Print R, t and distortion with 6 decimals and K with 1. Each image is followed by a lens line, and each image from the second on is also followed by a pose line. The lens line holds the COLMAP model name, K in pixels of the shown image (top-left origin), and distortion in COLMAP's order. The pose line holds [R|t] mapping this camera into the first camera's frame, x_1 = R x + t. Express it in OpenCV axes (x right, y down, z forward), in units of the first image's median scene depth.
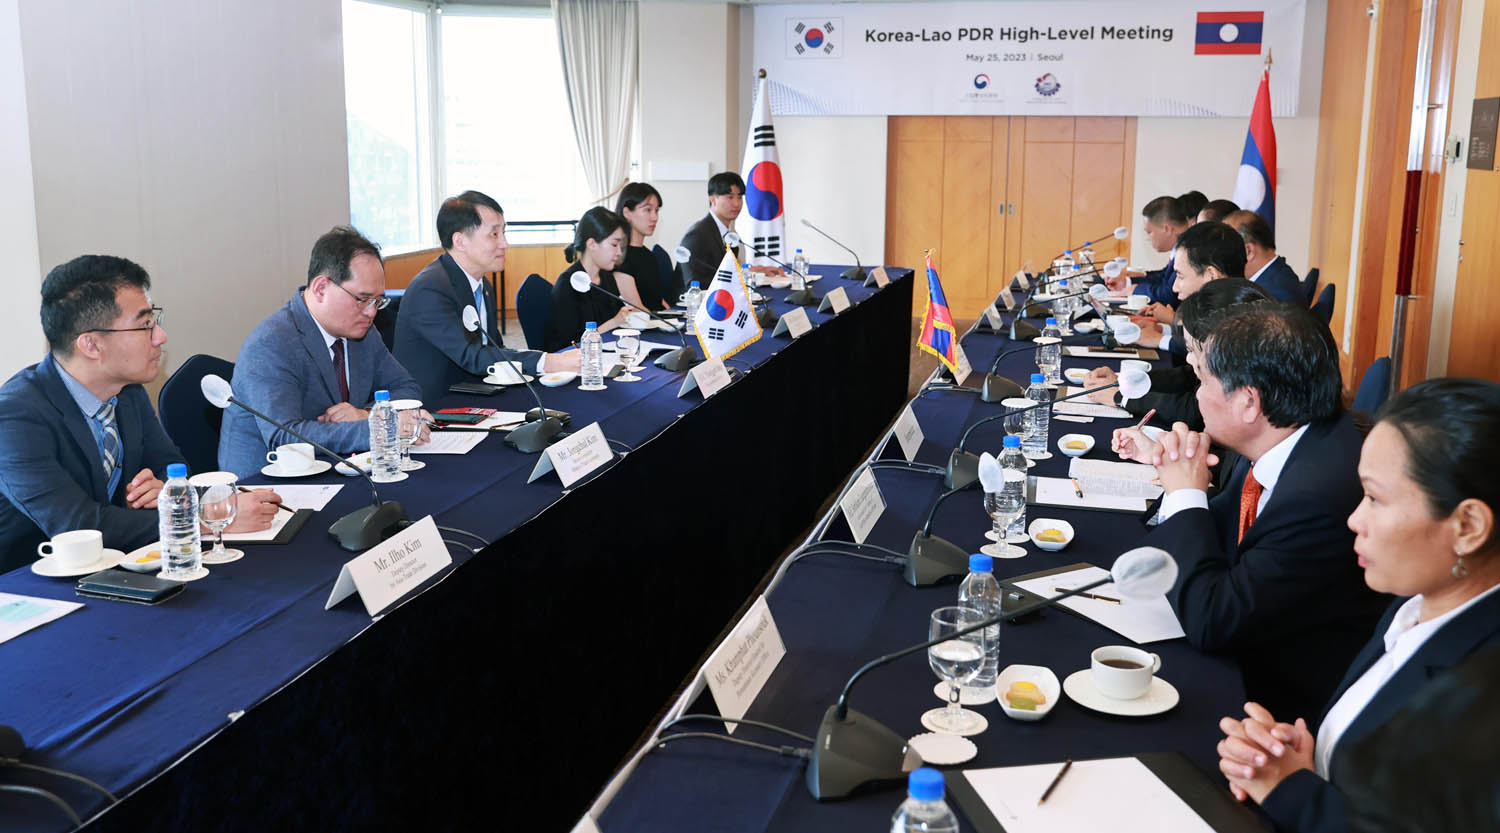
lens RADIAL K [[1442.5, 0, 750.0], [0, 1442.5, 416.5], [0, 0, 1]] dist [-0.048810, 0.128348]
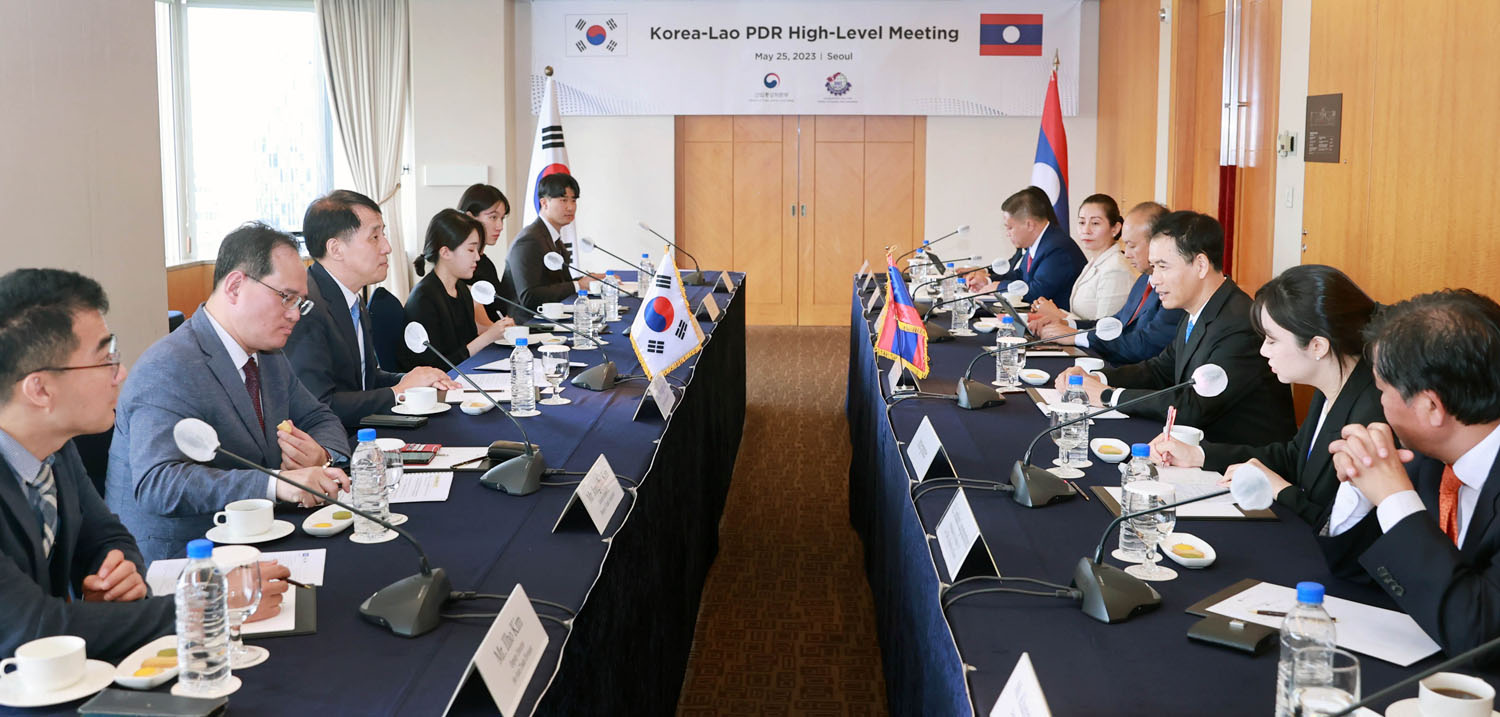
lens RADIAL K [[1447.9, 0, 750.0], [0, 1447.9, 358.5], [0, 0, 1]] dist [-0.062229, 0.018268]
pose [[0.970854, -0.039196, 0.236444, -0.123277], [0.050260, 0.997897, -0.040944, -0.007229], [-0.234342, 0.051634, 0.970782, 0.082411]]
